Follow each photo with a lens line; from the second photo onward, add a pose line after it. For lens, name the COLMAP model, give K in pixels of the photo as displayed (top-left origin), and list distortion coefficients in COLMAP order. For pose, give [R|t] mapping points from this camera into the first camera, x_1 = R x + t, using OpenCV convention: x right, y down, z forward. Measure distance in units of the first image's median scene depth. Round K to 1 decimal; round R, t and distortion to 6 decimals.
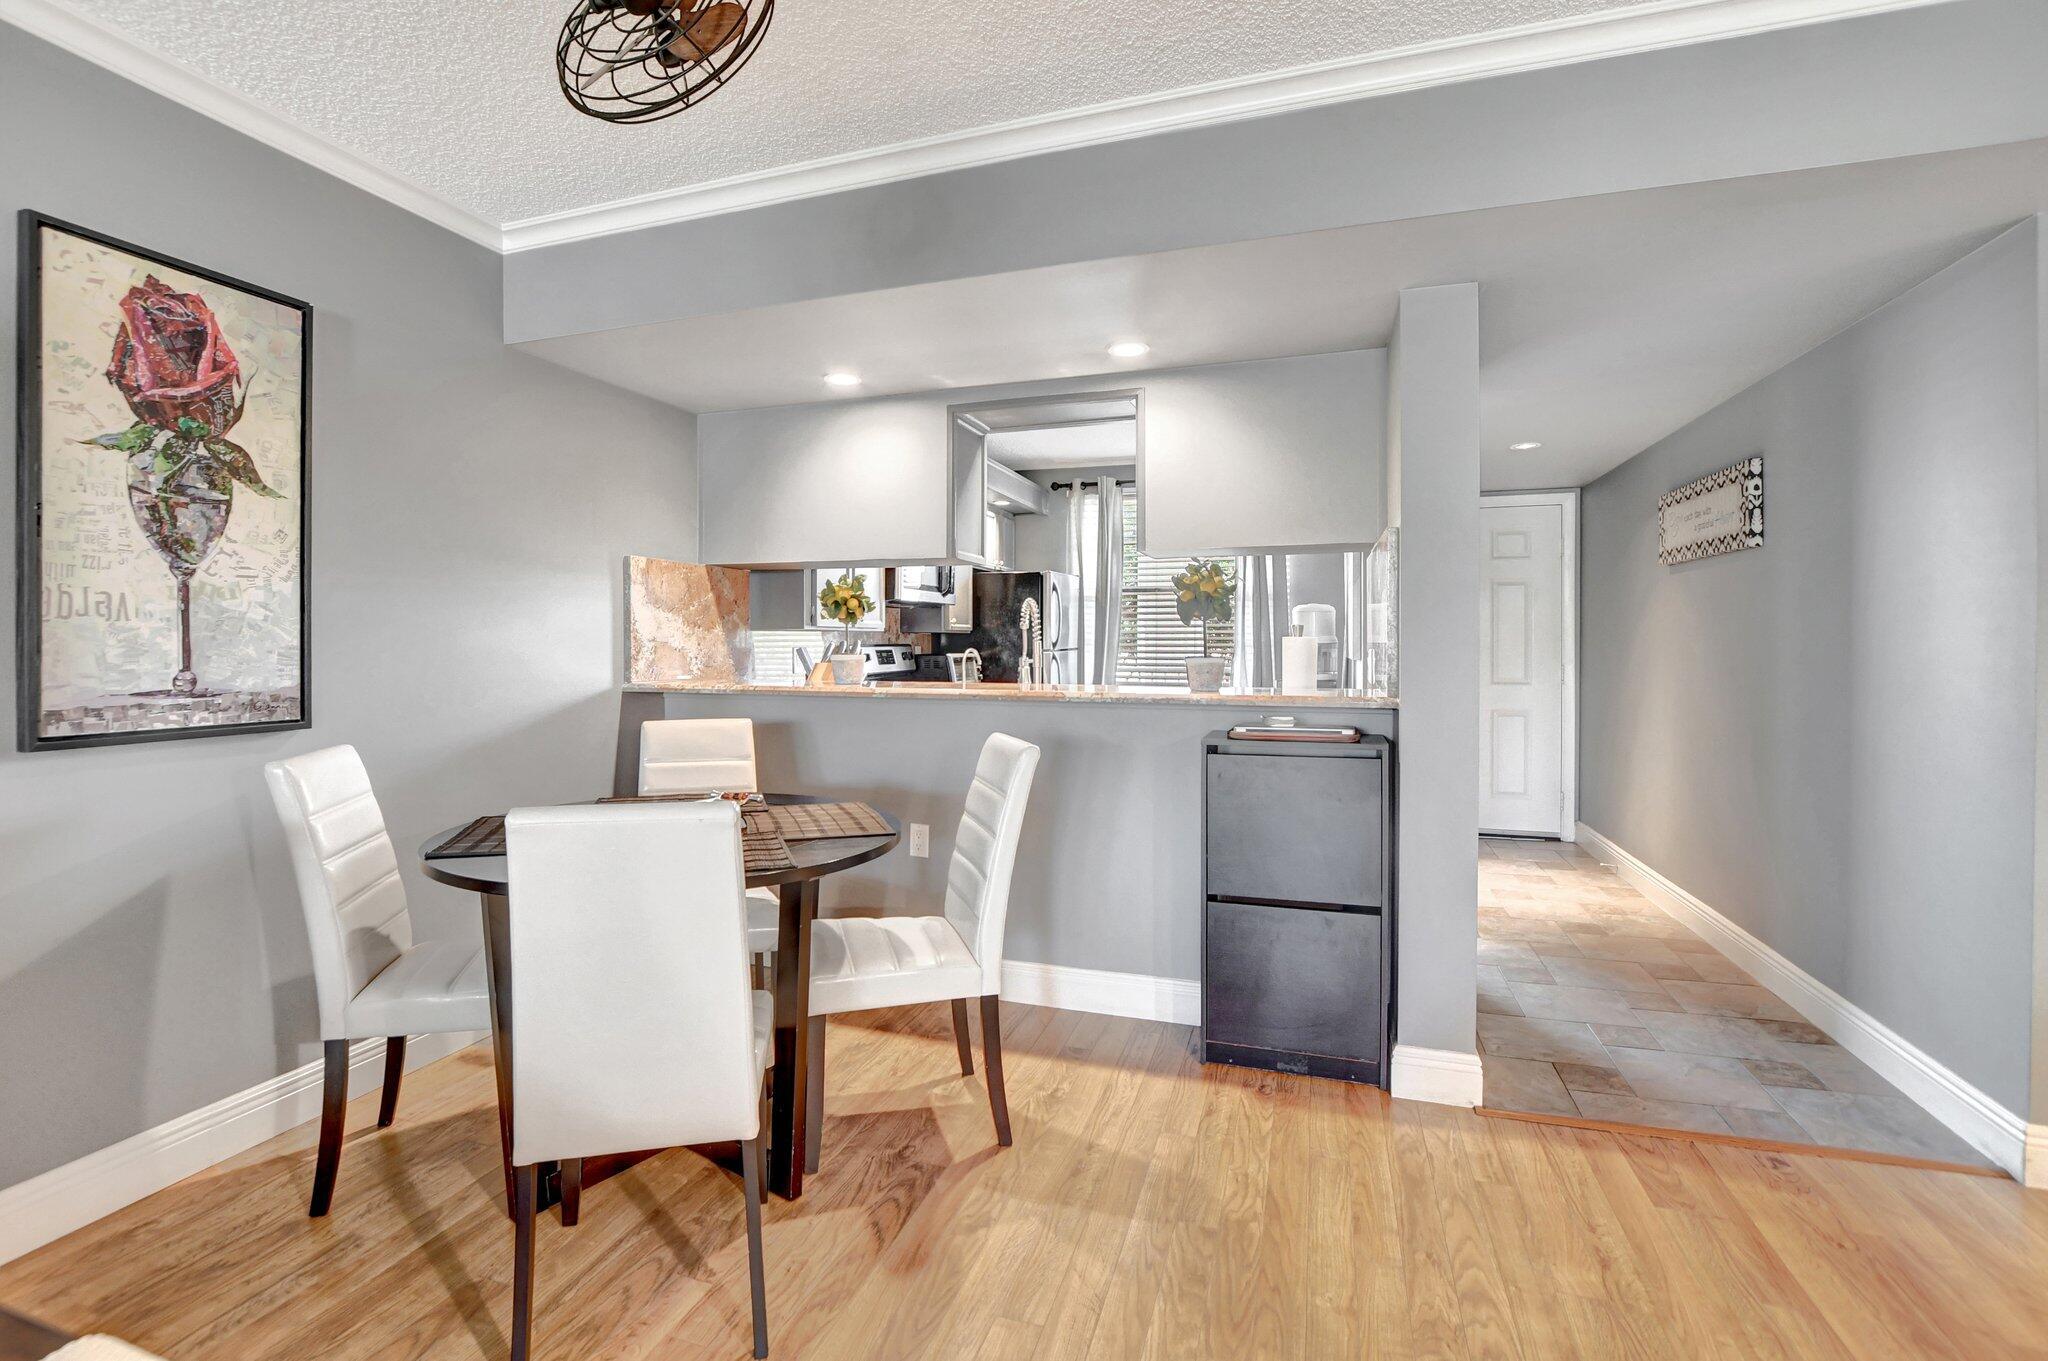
lens RADIAL K [[898.8, 0, 1019.3], [0, 898.8, 643.0], [0, 0, 1]] dist [-0.036241, -0.000066]
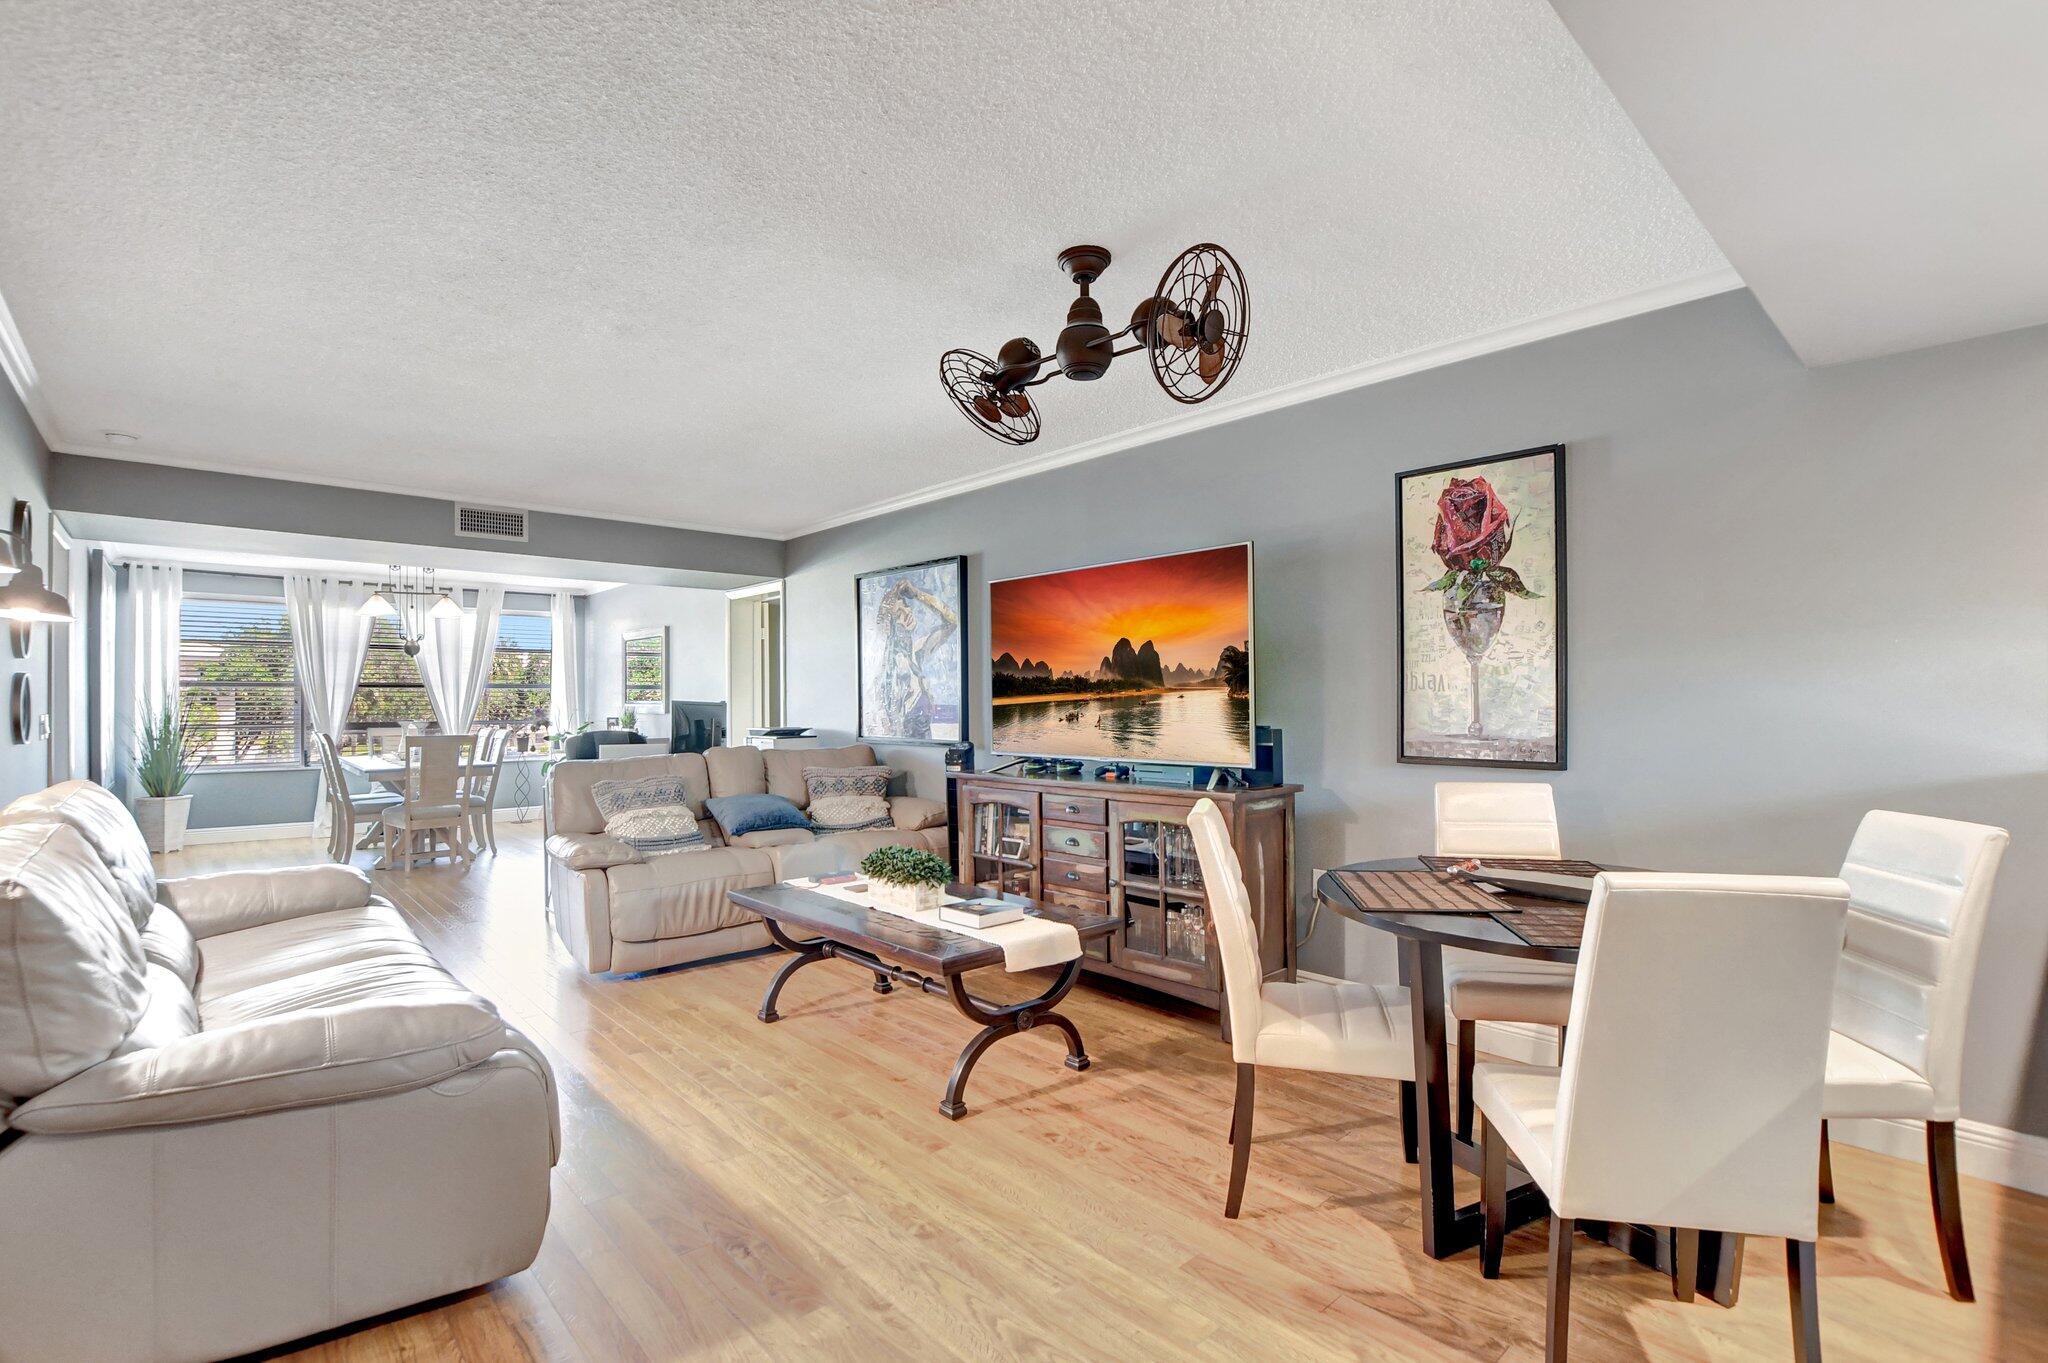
lens RADIAL K [[942.4, 0, 993.4], [0, 942.4, 691.9], [0, 0, 1]] dist [-0.041118, -0.000114]
pose [[-0.511649, -0.008159, -0.859156, 0.910119], [0.001850, 0.999942, -0.010597, -0.006618], [0.859192, -0.007011, -0.511605, 1.110985]]
